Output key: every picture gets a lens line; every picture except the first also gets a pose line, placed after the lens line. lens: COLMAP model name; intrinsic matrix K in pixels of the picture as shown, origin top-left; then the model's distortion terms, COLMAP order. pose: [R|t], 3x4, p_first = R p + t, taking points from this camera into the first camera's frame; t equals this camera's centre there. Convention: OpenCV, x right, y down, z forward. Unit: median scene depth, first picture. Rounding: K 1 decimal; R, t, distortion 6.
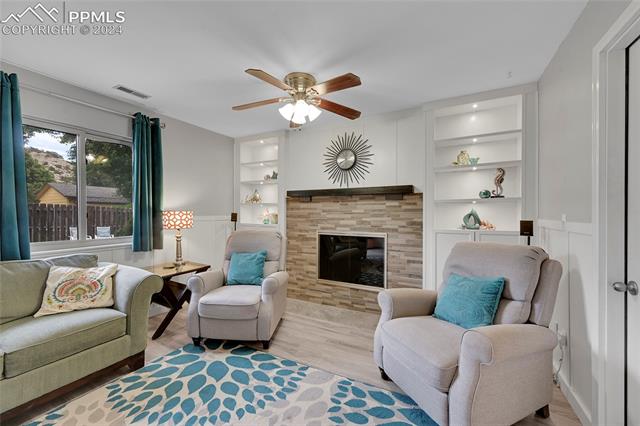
lens RADIAL K [[251.3, 0, 320.1], [0, 251.3, 213.3], [0, 0, 1]] dist [-0.002101, 0.000491]
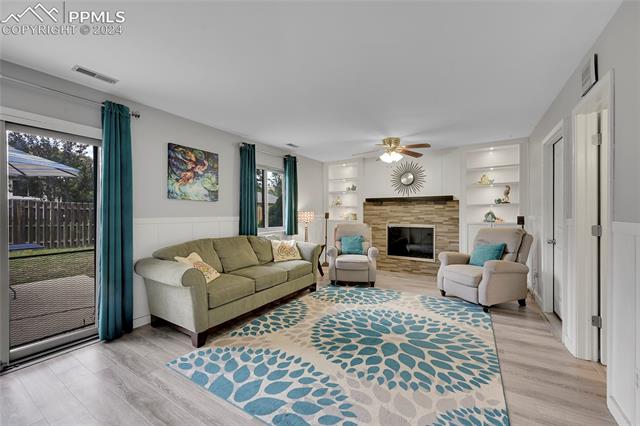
lens RADIAL K [[251.3, 0, 320.3], [0, 251.3, 213.0], [0, 0, 1]] dist [-0.002101, 0.000491]
pose [[0.997817, -0.003054, -0.065975, -0.403909], [0.002867, 0.999992, -0.002929, 0.005448], [0.065983, 0.002733, 0.997817, -0.726323]]
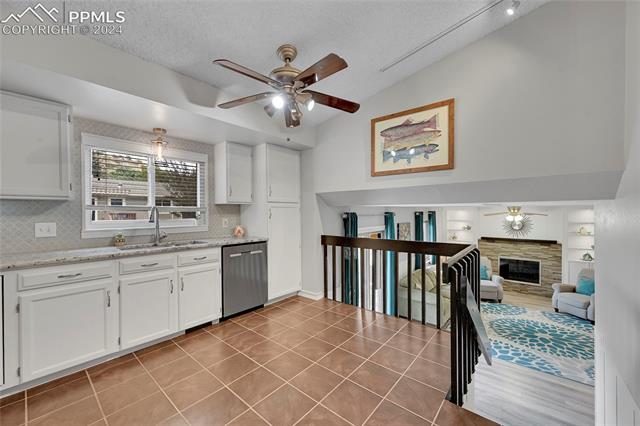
lens RADIAL K [[251.3, 0, 319.1], [0, 251.3, 212.9], [0, 0, 1]] dist [-0.002101, 0.000491]
pose [[0.976303, -0.006434, -0.216313, -1.338543], [0.008084, 0.999945, 0.006742, -0.420565], [0.216258, -0.008331, 0.976301, -1.835020]]
